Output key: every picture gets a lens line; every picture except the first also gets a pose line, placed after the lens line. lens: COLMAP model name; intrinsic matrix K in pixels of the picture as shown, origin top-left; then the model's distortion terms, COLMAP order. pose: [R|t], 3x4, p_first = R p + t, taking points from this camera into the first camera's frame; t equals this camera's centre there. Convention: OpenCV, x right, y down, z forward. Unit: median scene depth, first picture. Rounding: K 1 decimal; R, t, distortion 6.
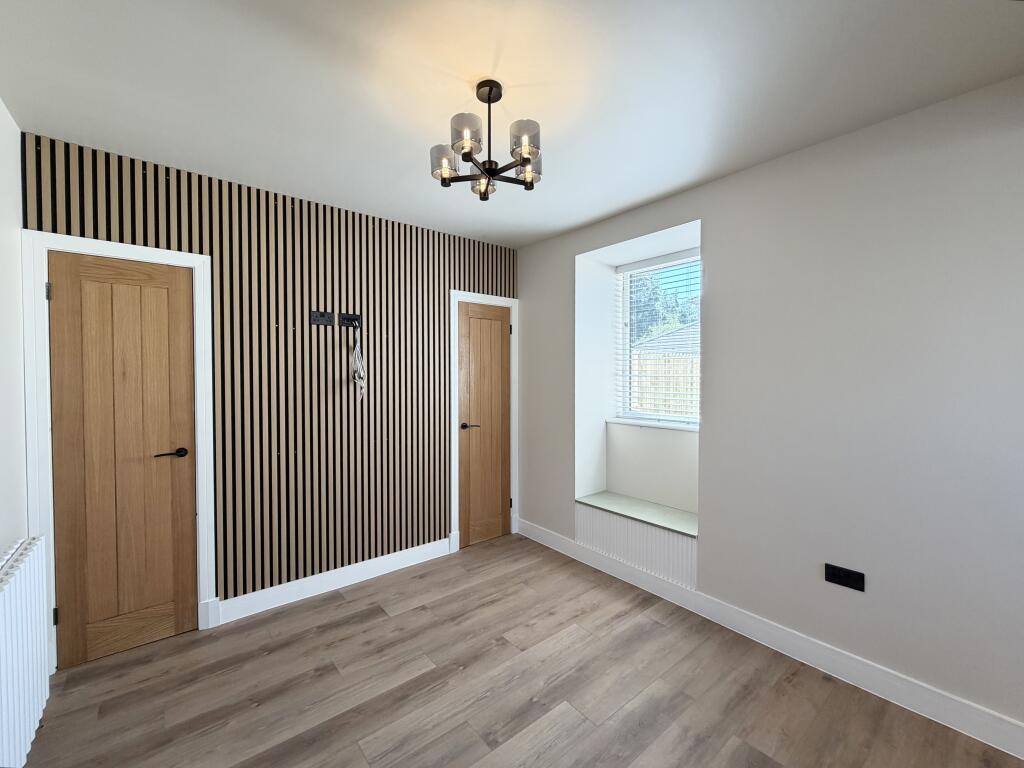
lens RADIAL K [[407.8, 0, 562.2], [0, 407.8, 379.3], [0, 0, 1]] dist [-0.000869, 0.000235]
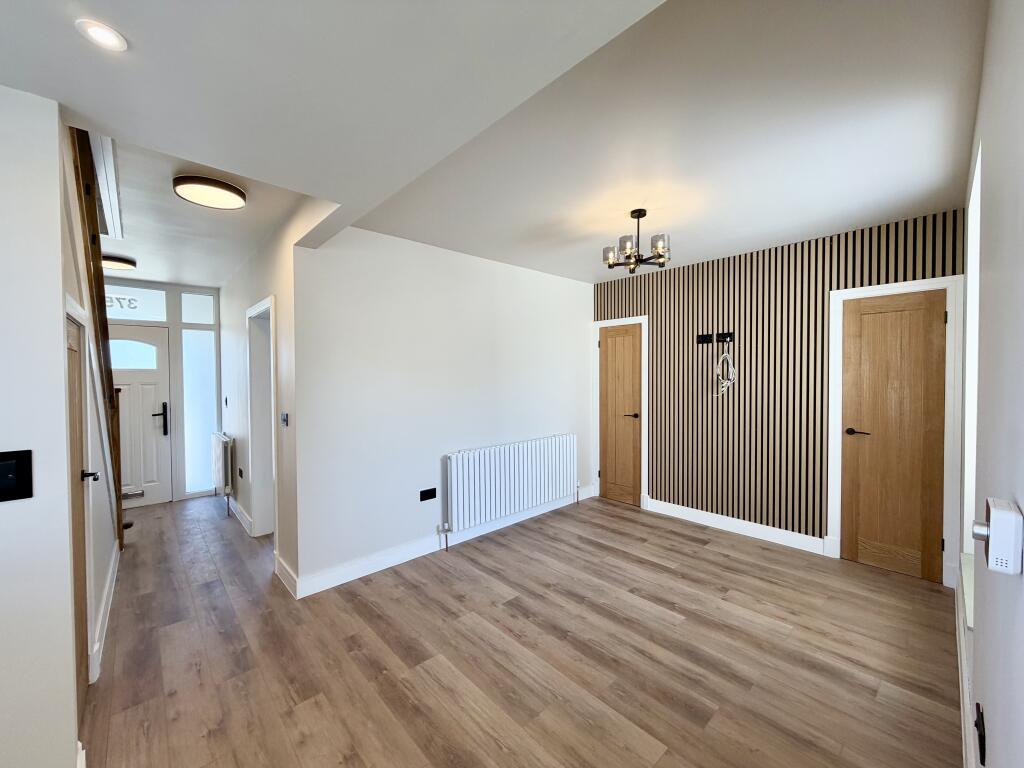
lens RADIAL K [[407.8, 0, 508.2], [0, 407.8, 383.0], [0, 0, 1]] dist [-0.000869, 0.000235]
pose [[0.059214, 0.018784, -0.998069, 0.942794], [-0.004167, 0.999819, 0.018570, -0.016386], [0.998237, 0.003059, 0.059282, 0.227712]]
